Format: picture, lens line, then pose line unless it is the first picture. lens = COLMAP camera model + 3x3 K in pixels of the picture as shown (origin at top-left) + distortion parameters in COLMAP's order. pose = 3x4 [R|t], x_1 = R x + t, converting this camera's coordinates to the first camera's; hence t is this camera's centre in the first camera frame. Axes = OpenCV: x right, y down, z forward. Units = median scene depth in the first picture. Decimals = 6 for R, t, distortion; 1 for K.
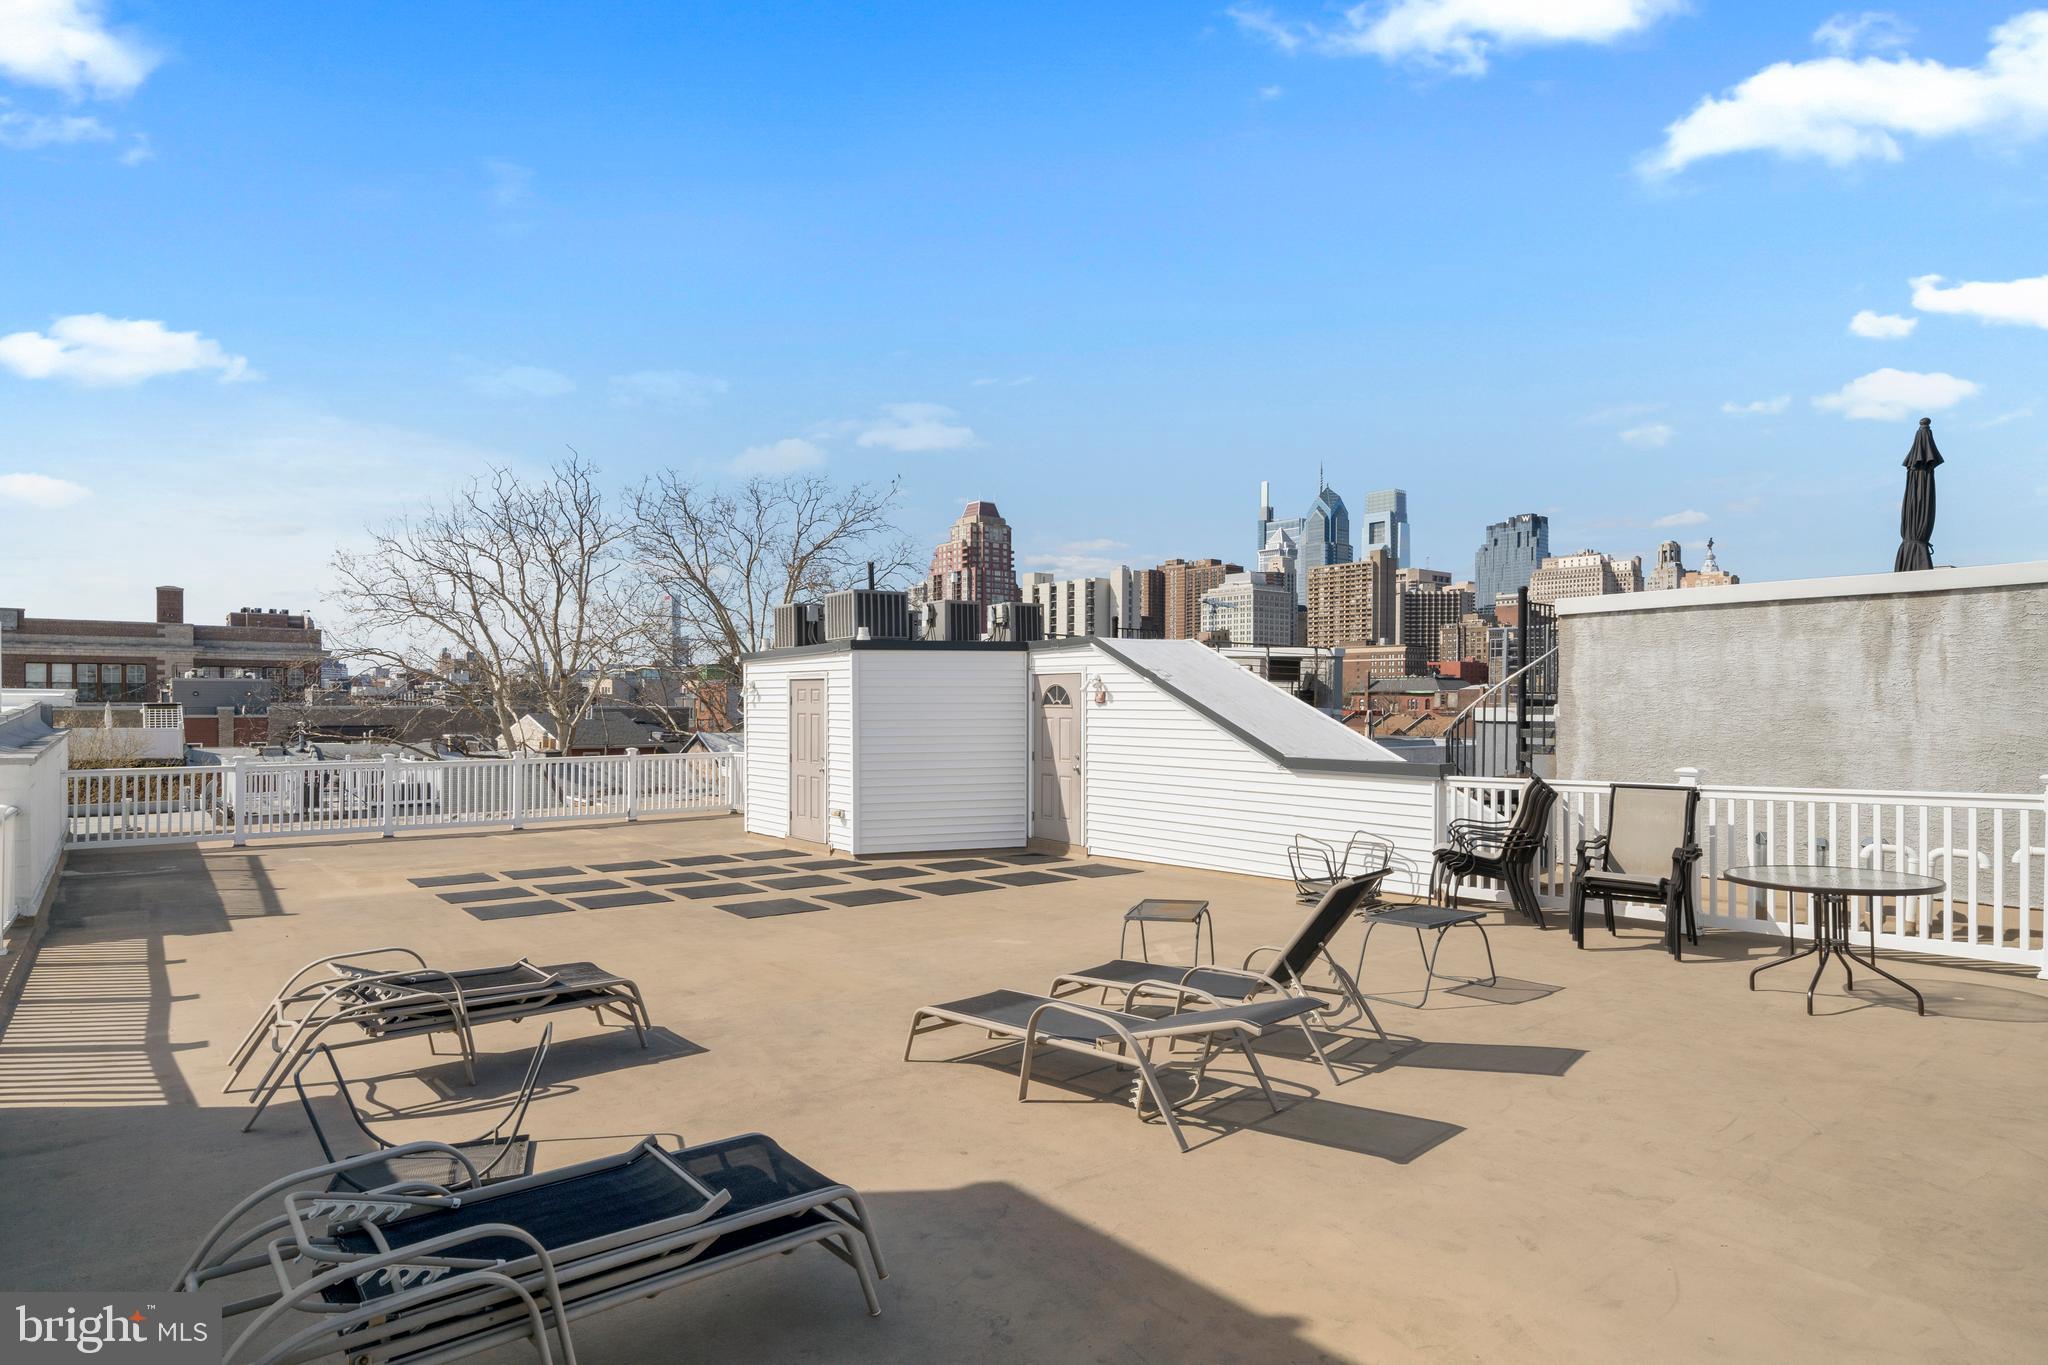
lens RADIAL K [[1100.7, 0, 1039.6], [0, 1100.7, 695.4], [0, 0, 1]] dist [-0.004693, 0.000760]
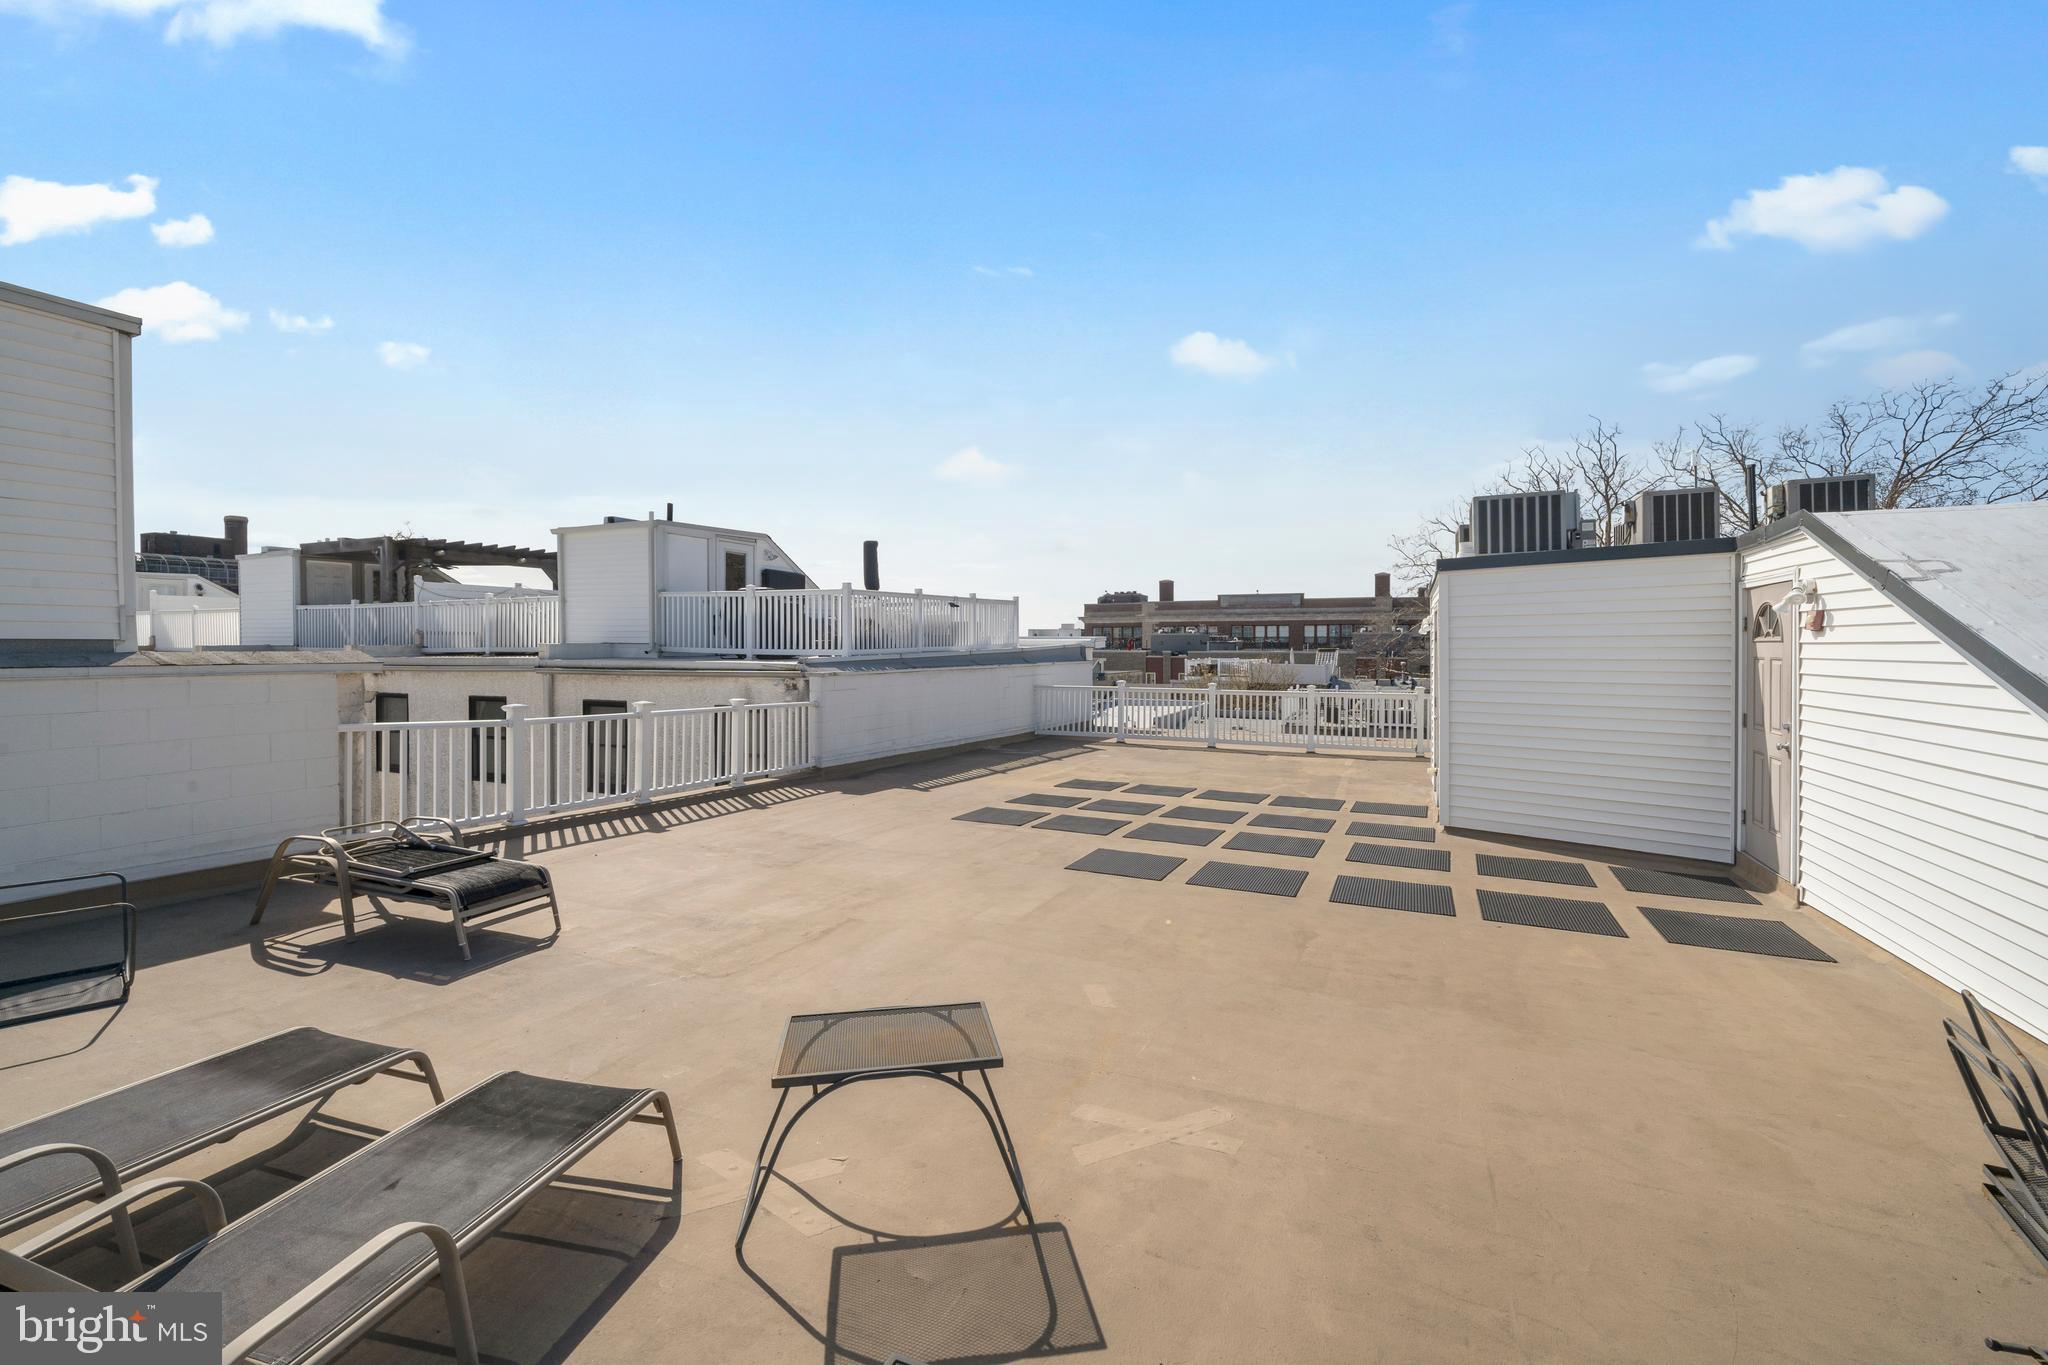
lens RADIAL K [[849.1, 0, 1043.8], [0, 849.1, 641.5], [0, 0, 1]] dist [-0.003210, -0.000172]
pose [[0.472735, -0.007400, -0.881174, 0.178360], [0.004018, 0.999972, -0.006242, 0.009494], [0.881196, -0.000590, 0.472752, 0.334231]]
